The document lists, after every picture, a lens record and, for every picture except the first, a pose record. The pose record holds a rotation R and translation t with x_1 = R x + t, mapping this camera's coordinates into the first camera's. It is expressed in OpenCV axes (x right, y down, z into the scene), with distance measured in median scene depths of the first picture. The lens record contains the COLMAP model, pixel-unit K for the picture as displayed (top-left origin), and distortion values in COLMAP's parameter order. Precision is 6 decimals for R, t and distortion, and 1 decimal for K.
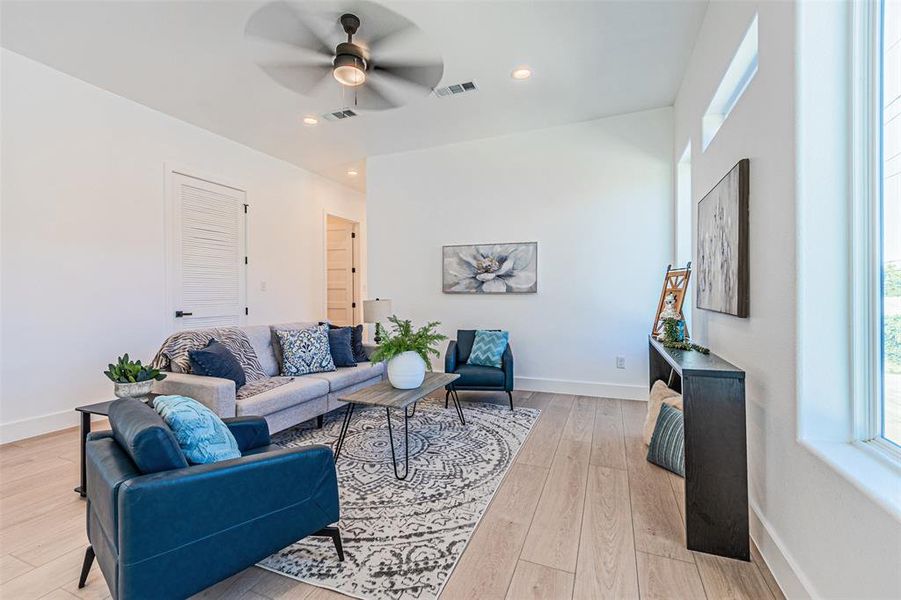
lens RADIAL K [[397.8, 0, 453.1], [0, 397.8, 295.9], [0, 0, 1]] dist [-0.000435, -0.000024]
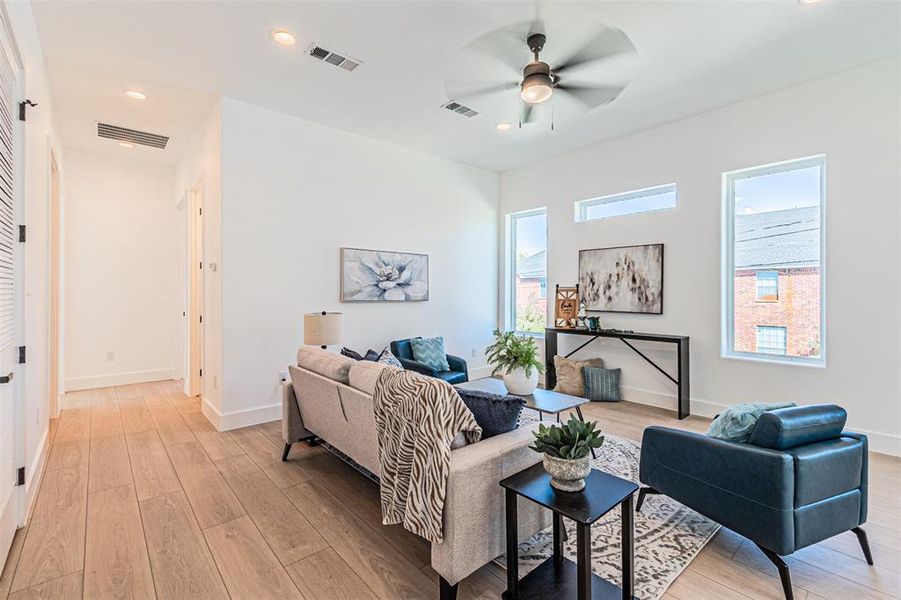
lens RADIAL K [[397.8, 0, 452.0], [0, 397.8, 295.8], [0, 0, 1]] dist [-0.000435, -0.000024]
pose [[0.452296, -0.005922, 0.891848, -0.717486], [0.003971, 0.999981, 0.004626, -0.025079], [-0.891859, 0.001449, 0.452311, 0.419485]]
